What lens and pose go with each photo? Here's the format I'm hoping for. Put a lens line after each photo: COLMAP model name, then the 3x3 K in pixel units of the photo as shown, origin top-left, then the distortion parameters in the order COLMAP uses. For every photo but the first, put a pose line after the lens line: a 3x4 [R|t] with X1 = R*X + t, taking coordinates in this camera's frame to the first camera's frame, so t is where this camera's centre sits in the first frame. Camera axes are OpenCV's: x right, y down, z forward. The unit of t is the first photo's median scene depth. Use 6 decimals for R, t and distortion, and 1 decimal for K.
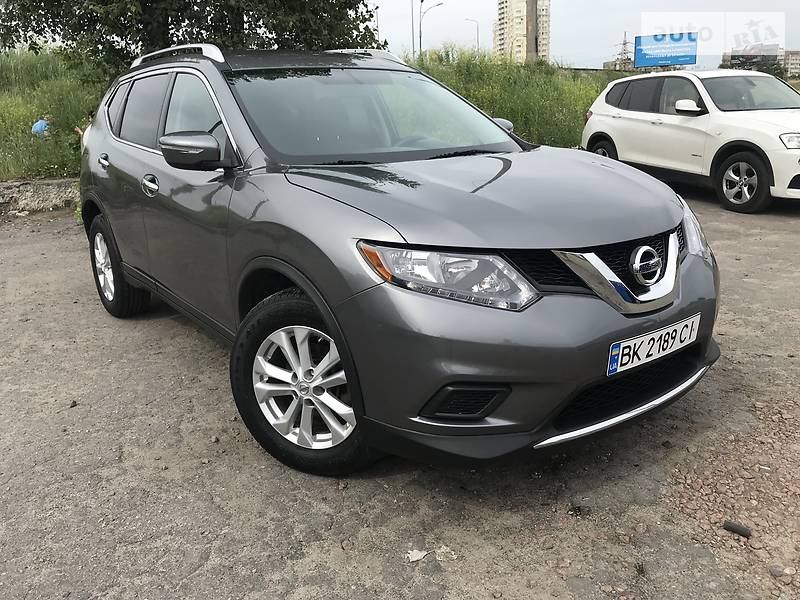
lens RADIAL K [[655.5, 0, 400.9], [0, 655.5, 302.7], [0, 0, 1]] dist [0.026624, -0.019414]
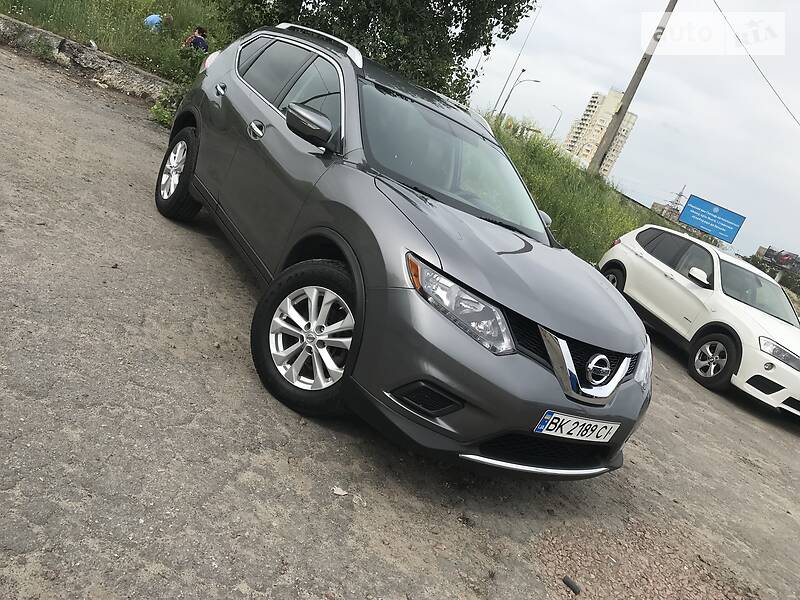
lens RADIAL K [[655.5, 0, 398.3], [0, 655.5, 304.2], [0, 0, 1]] dist [0.026624, -0.019414]
pose [[0.894259, 0.446970, 0.022751, -0.055515], [-0.445723, 0.894047, -0.044858, 0.055479], [-0.040391, 0.029974, 0.998734, -0.243323]]
